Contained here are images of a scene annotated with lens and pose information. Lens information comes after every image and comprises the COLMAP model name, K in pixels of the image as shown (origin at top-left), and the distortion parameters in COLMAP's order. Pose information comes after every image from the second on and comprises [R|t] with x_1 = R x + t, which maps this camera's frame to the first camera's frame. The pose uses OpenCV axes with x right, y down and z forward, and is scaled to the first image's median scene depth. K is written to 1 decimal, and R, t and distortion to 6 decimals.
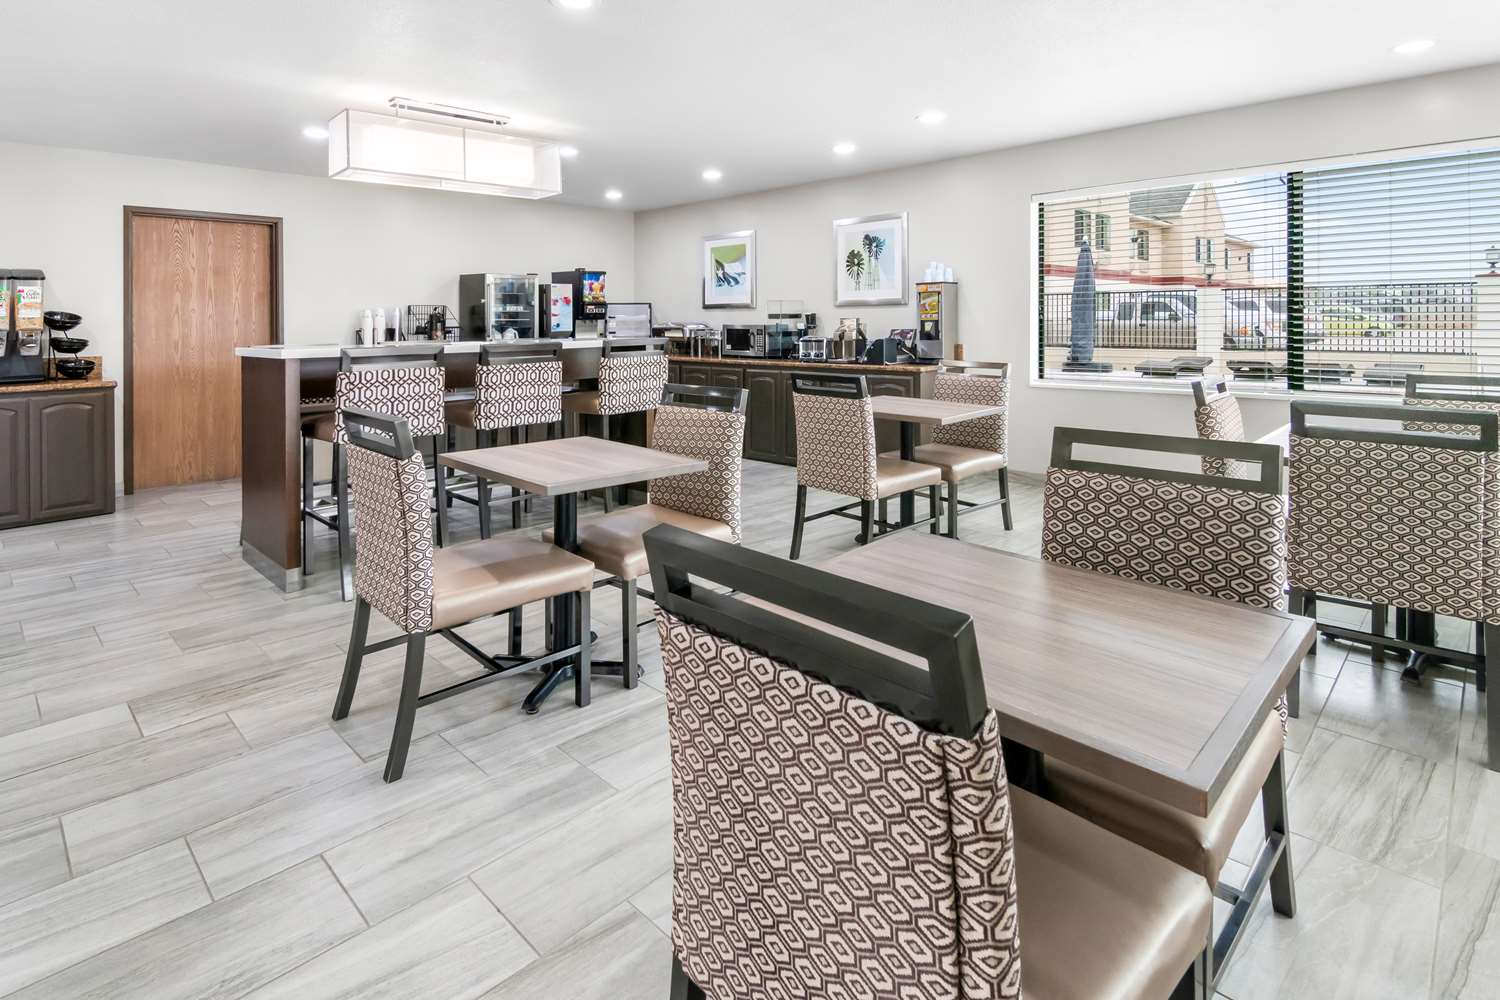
lens RADIAL K [[734.1, 0, 750.0], [0, 734.1, 500.0], [0, 0, 1]] dist [-0.035588, 0.000003]
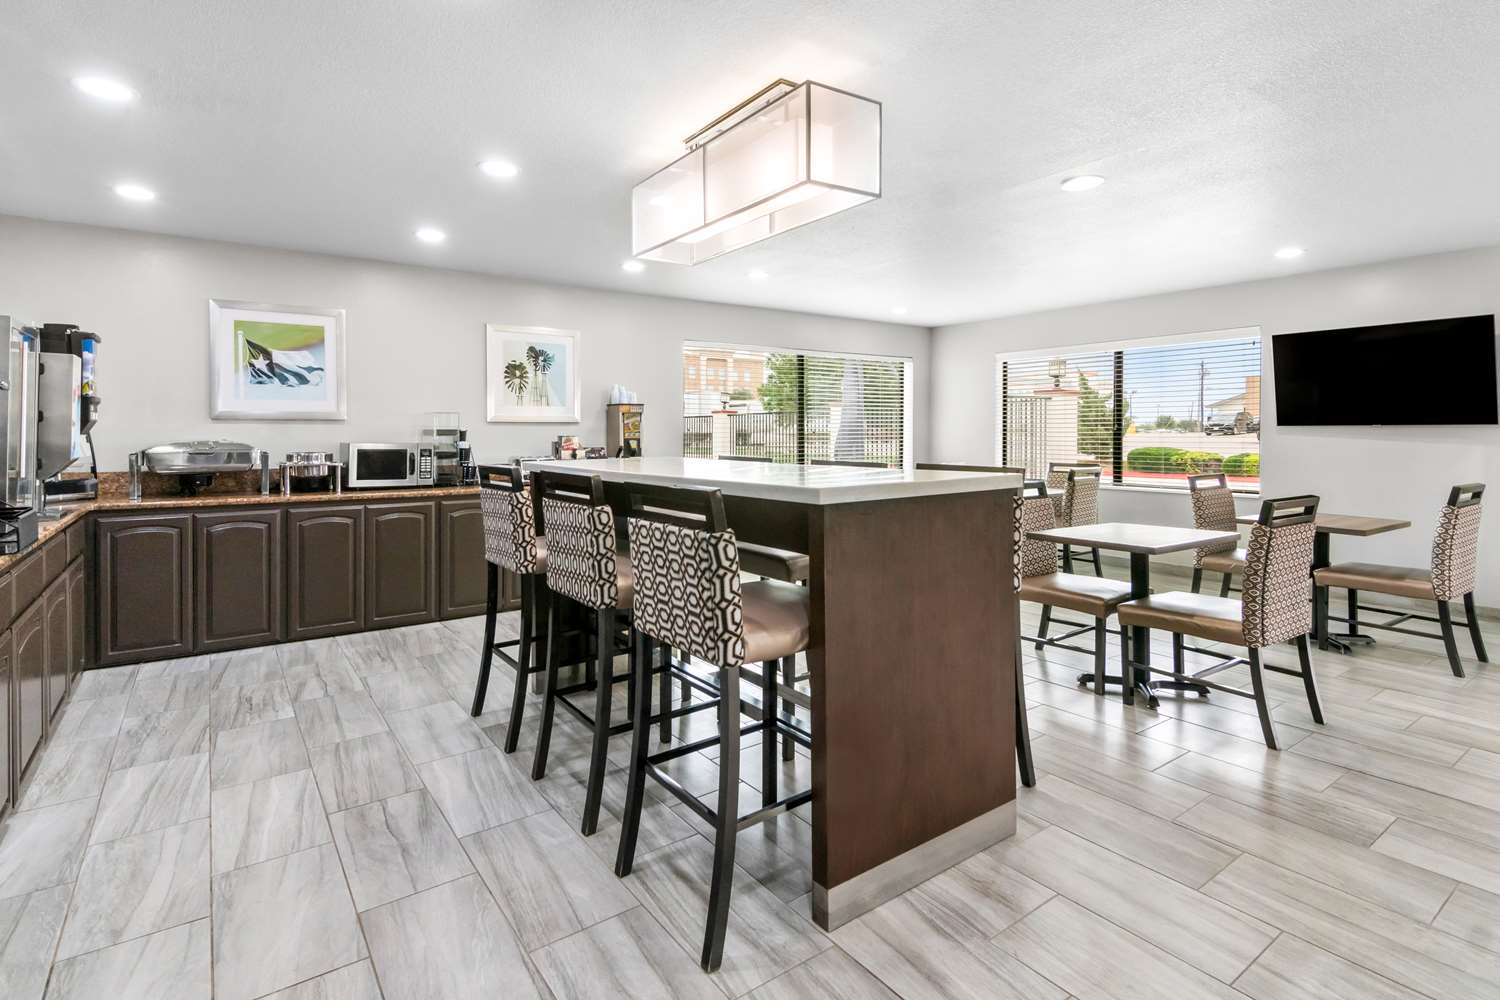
lens RADIAL K [[734.1, 0, 750.0], [0, 734.1, 500.0], [0, 0, 1]] dist [-0.035588, 0.000003]
pose [[0.147423, -0.074711, 0.986248, -0.689295], [0.231934, 0.971951, 0.038959, -0.146652], [-0.961495, 0.223001, 0.160616, 0.618982]]
